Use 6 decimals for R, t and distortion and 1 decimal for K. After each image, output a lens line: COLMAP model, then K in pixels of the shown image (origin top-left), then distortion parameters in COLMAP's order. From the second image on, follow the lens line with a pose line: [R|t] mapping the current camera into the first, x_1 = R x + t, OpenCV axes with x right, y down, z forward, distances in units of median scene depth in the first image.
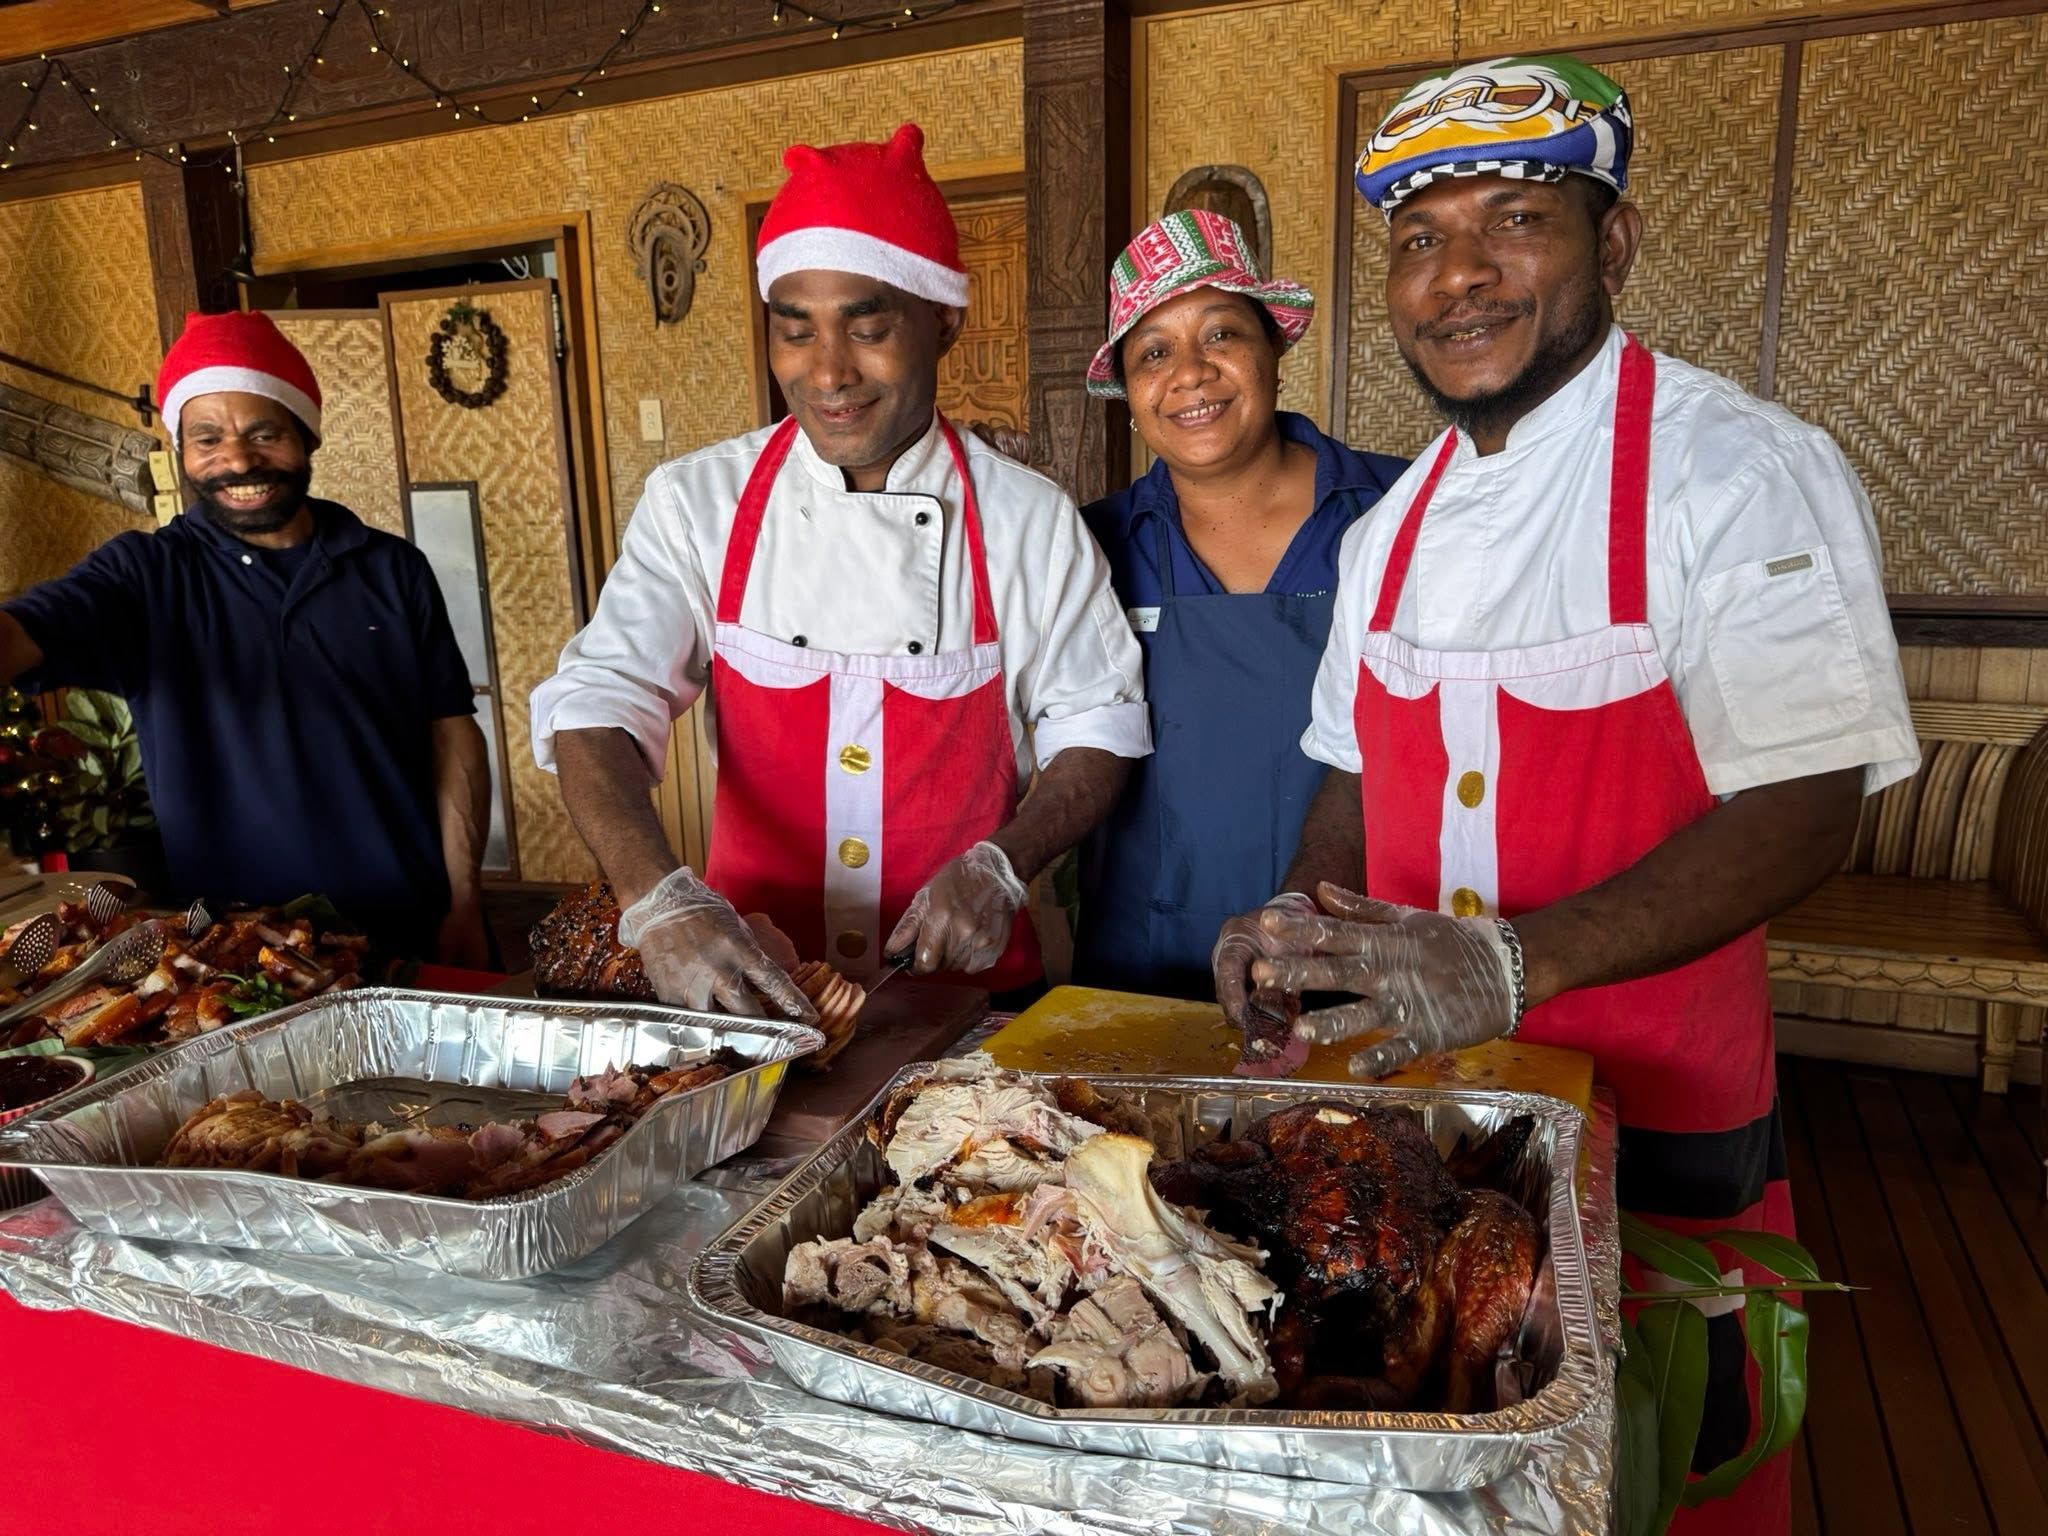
lens RADIAL K [[1486.7, 0, 1024.0], [0, 1486.7, 768.0], [0, 0, 1]] dist [0.047559, -0.053898]
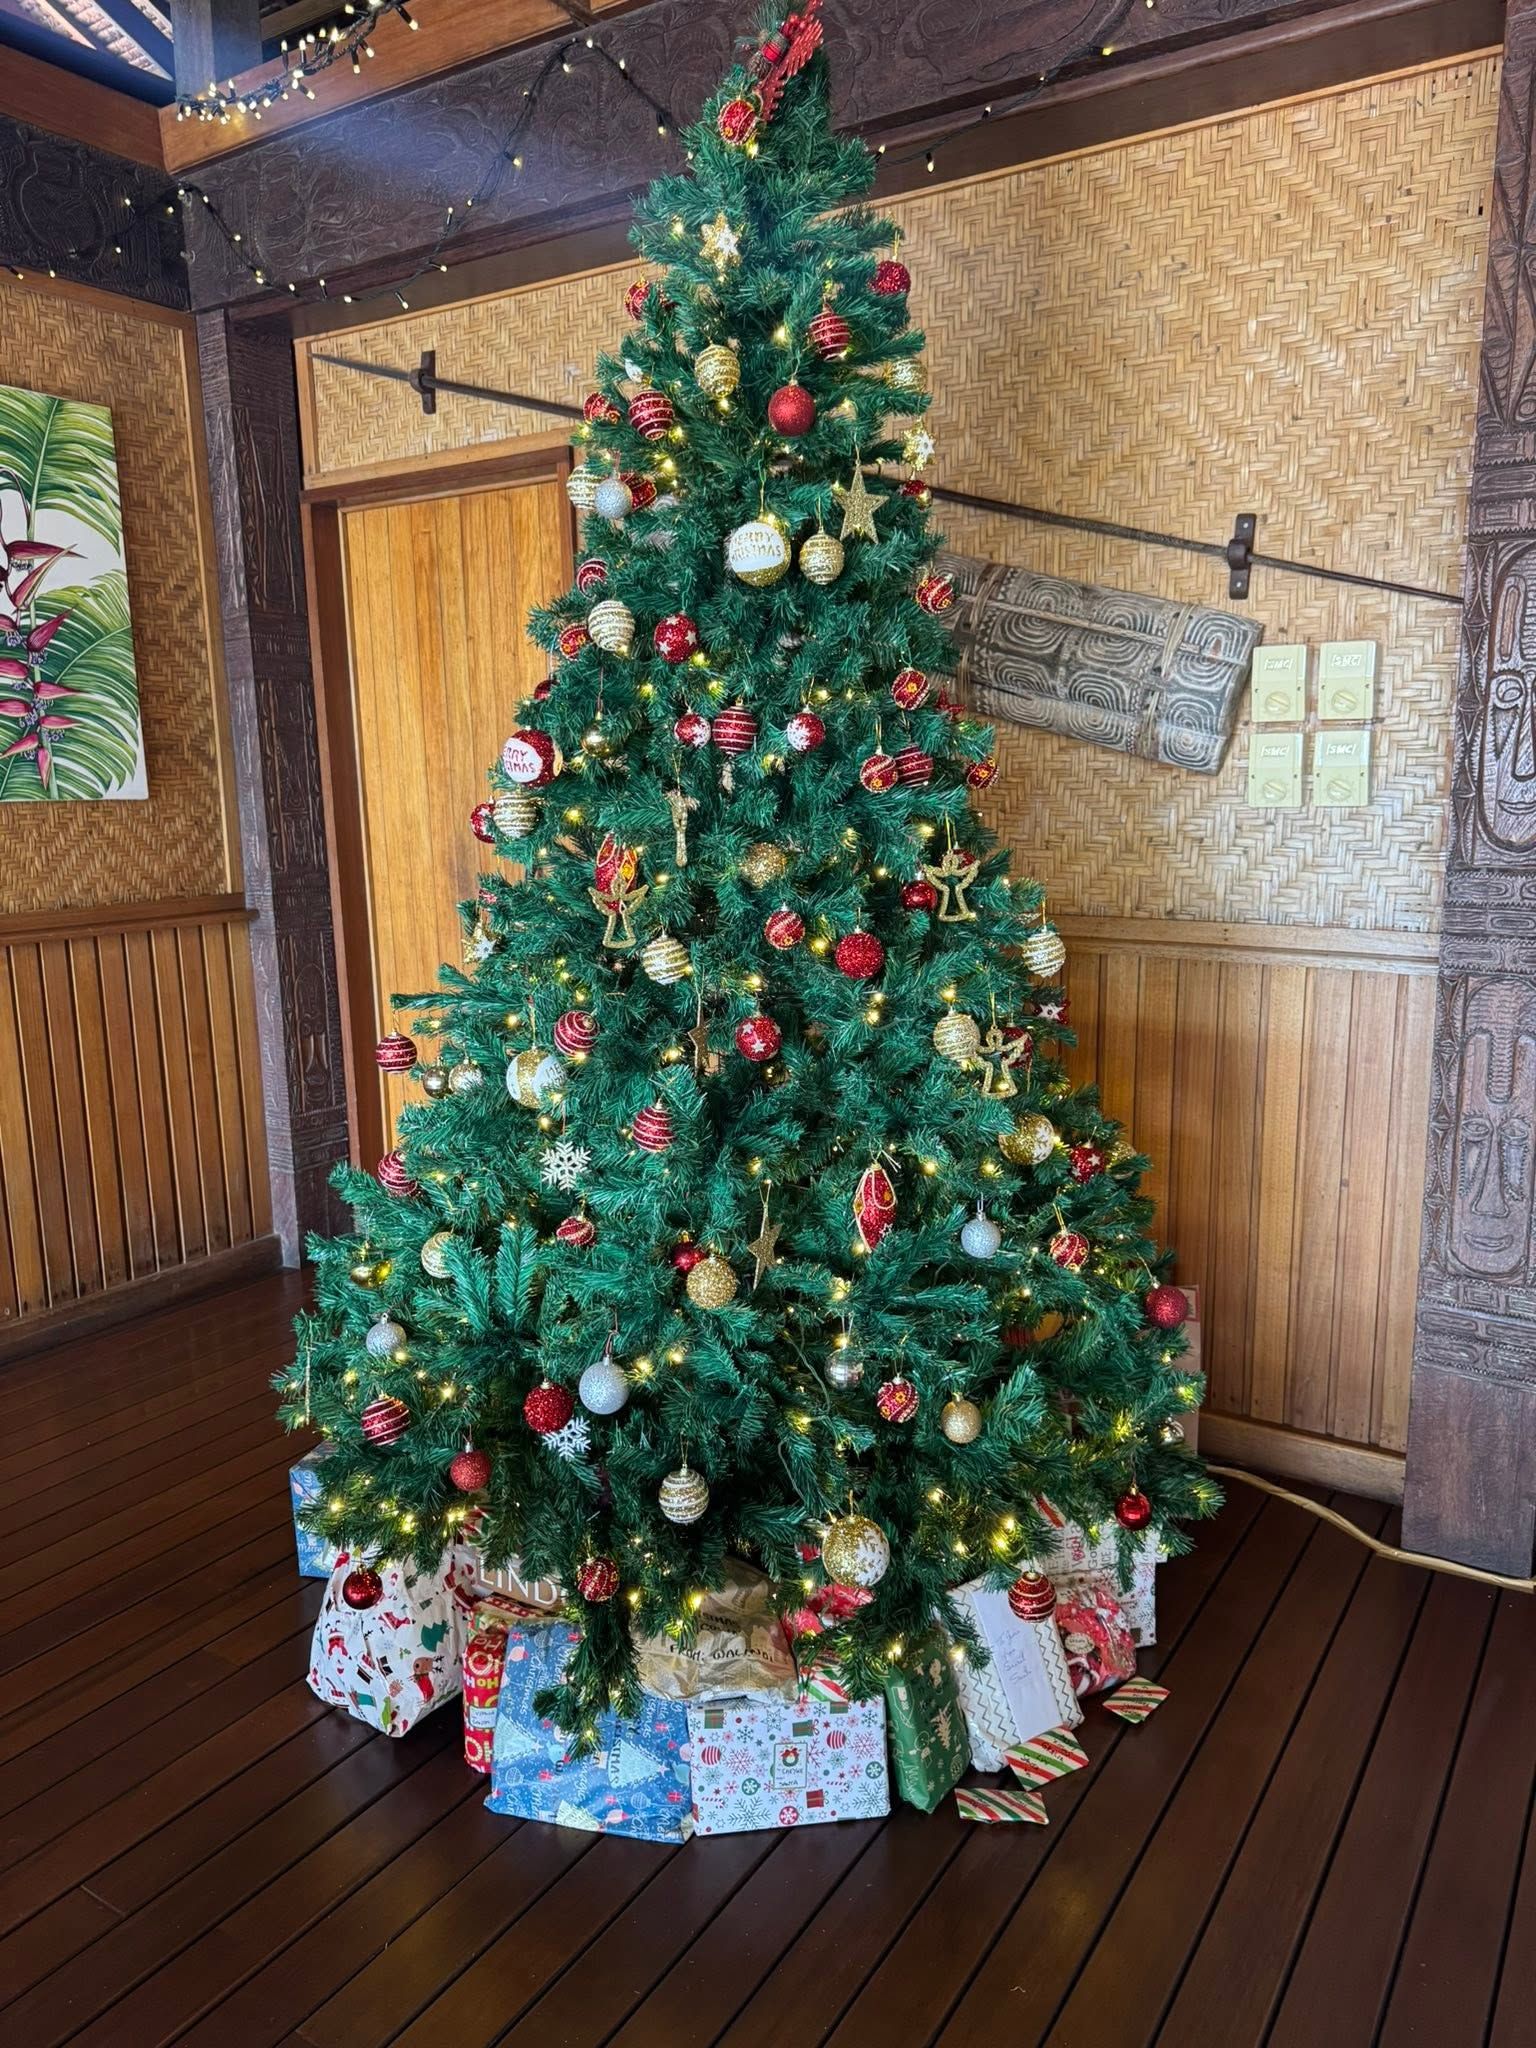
lens RADIAL K [[1486.7, 0, 773.3], [0, 1486.7, 1041.7], [0, 0, 1]] dist [0.047559, -0.053898]
pose [[0.988003, 0.040367, -0.149063, -0.751627], [-0.038677, 0.999151, 0.014222, -0.088224], [0.149510, -0.008286, 0.988725, 0.535457]]
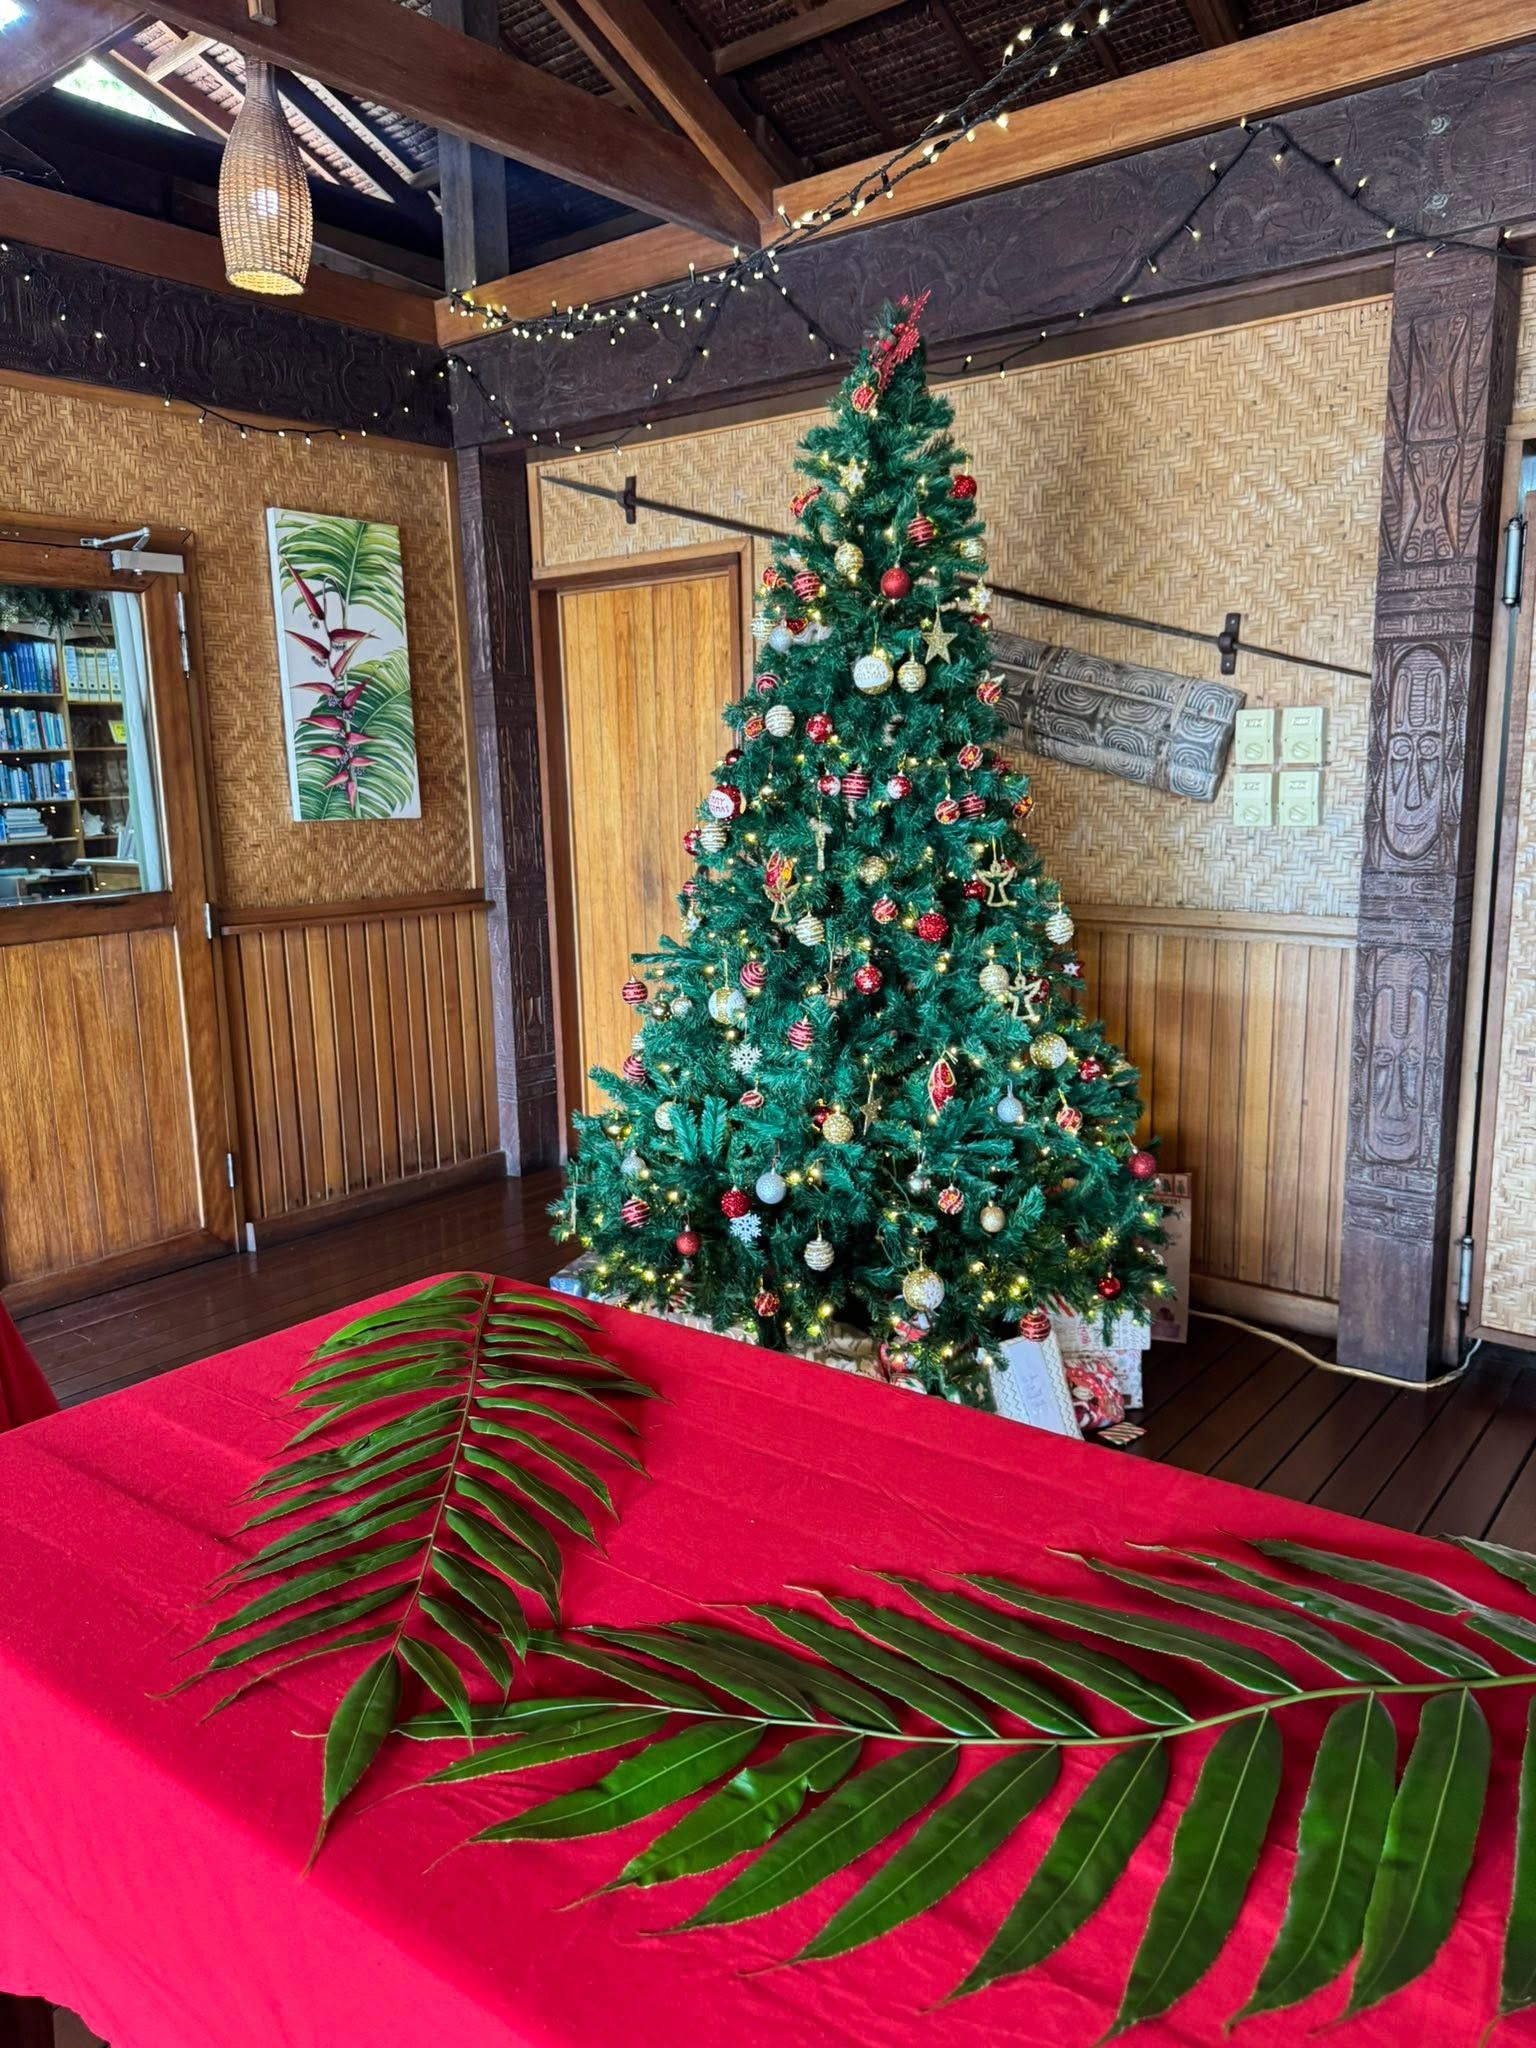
lens RADIAL K [[1488.1, 0, 768.0], [0, 1488.1, 1024.0], [0, 0, 1]] dist [0.116015, -0.178216]
pose [[0.970390, 0.049777, -0.236361, -0.705051], [-0.049171, 0.998755, 0.008462, -0.067466], [0.236488, 0.003411, 0.971629, 0.299667]]
